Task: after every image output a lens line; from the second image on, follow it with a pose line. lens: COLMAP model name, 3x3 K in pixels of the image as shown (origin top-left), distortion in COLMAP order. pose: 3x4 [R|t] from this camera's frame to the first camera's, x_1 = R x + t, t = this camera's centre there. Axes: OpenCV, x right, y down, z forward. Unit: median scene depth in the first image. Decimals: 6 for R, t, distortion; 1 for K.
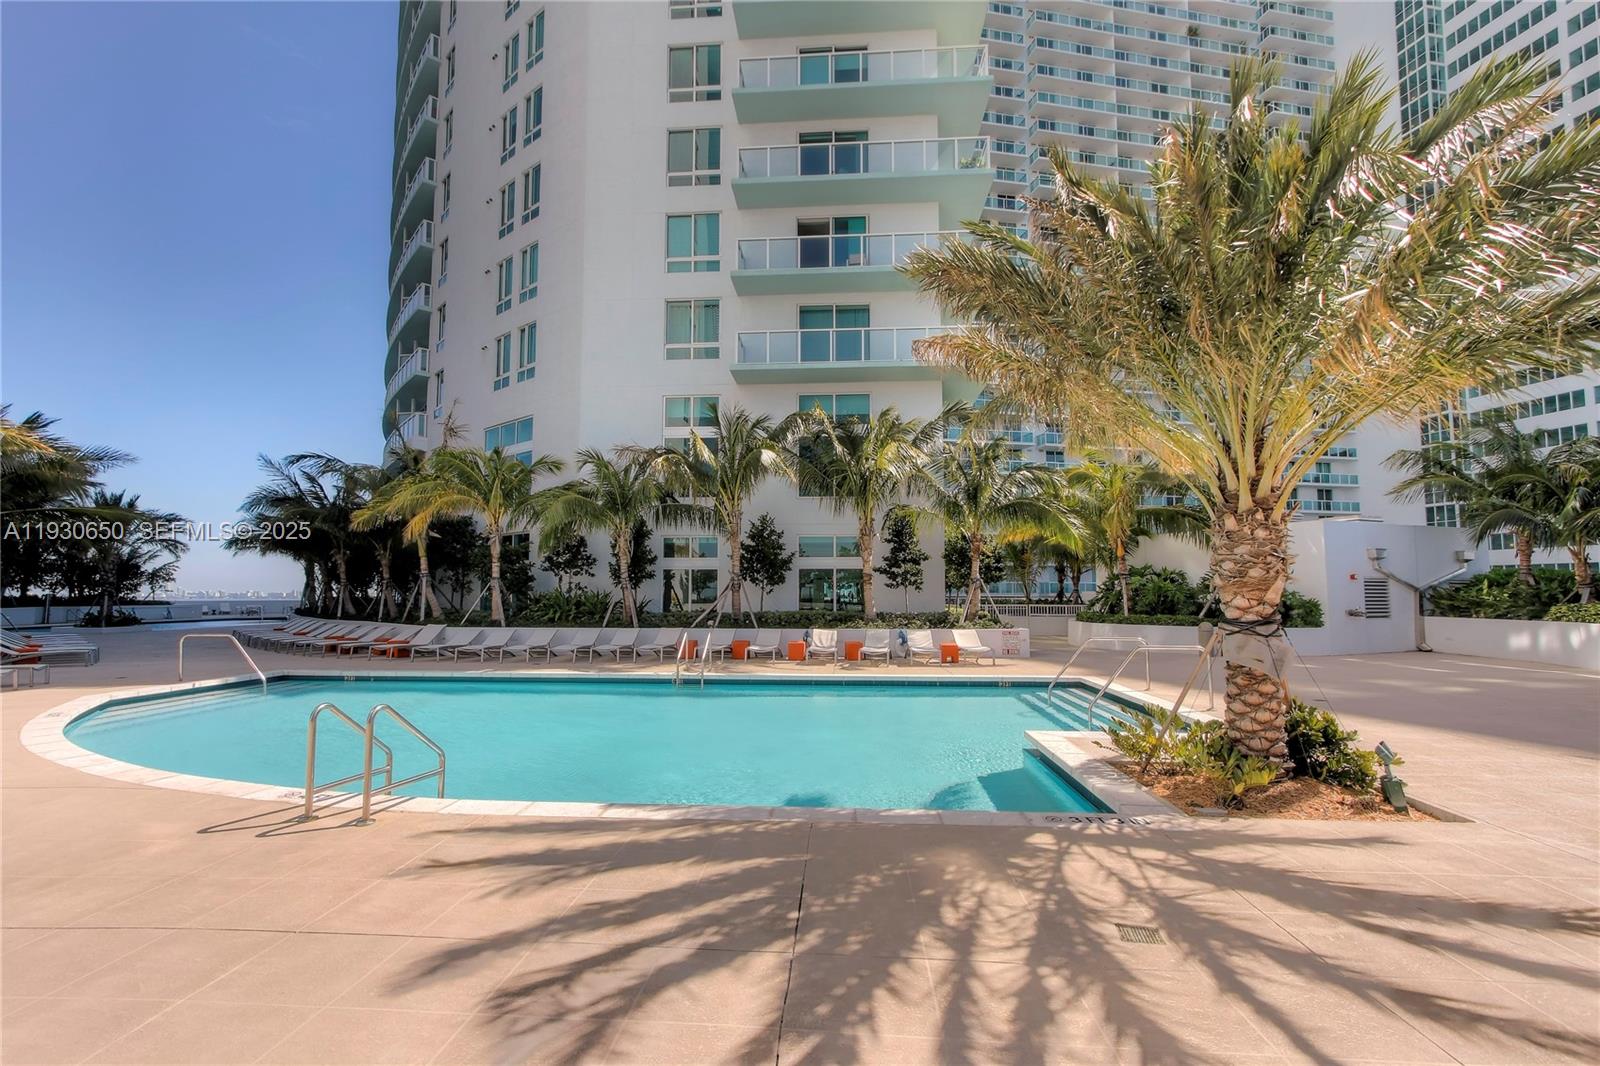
lens RADIAL K [[749.7, 0, 804.6], [0, 749.7, 535.1], [0, 0, 1]] dist [0.010055, 0.000133]
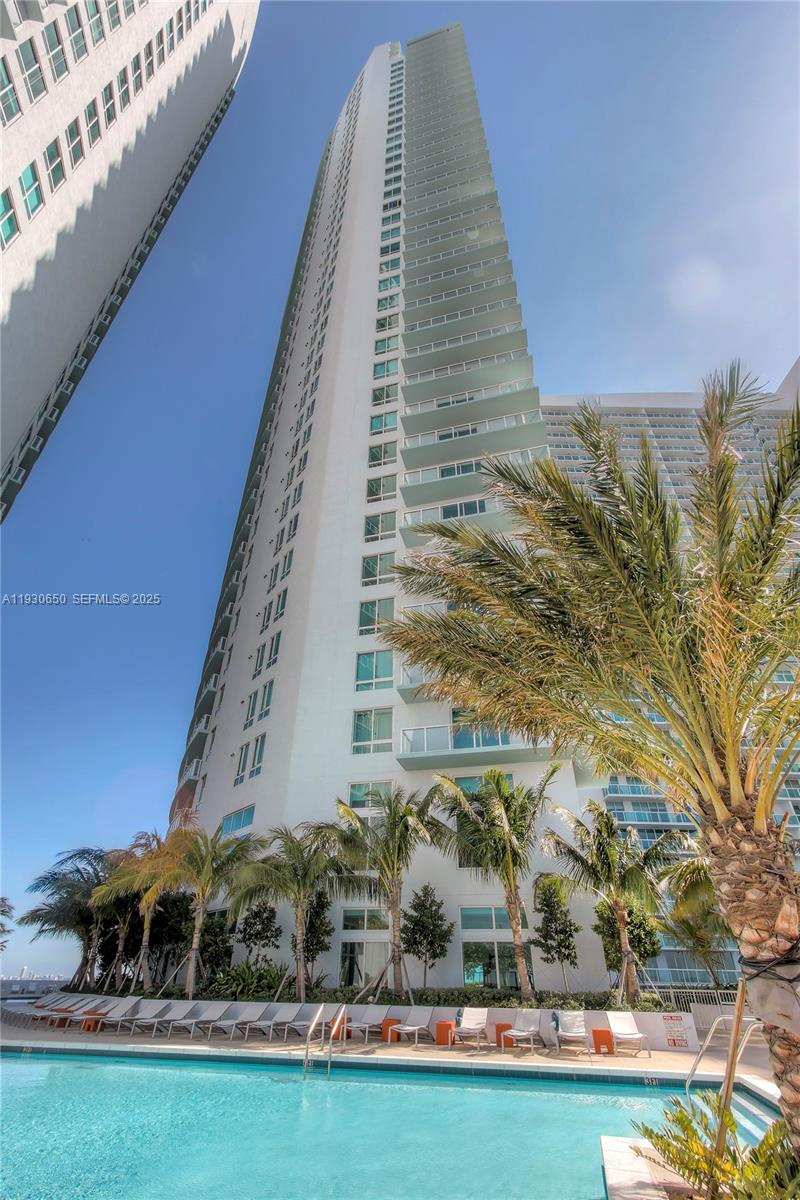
lens RADIAL K [[562.3, 0, 400.0], [0, 562.3, 600.0], [0, 0, 1]] dist [0.010055, 0.000133]
pose [[0.981322, -0.098186, -0.165431, 0.093264], [0.003280, 0.868357, -0.495928, 0.021754], [0.192347, 0.486123, 0.852460, 0.050044]]
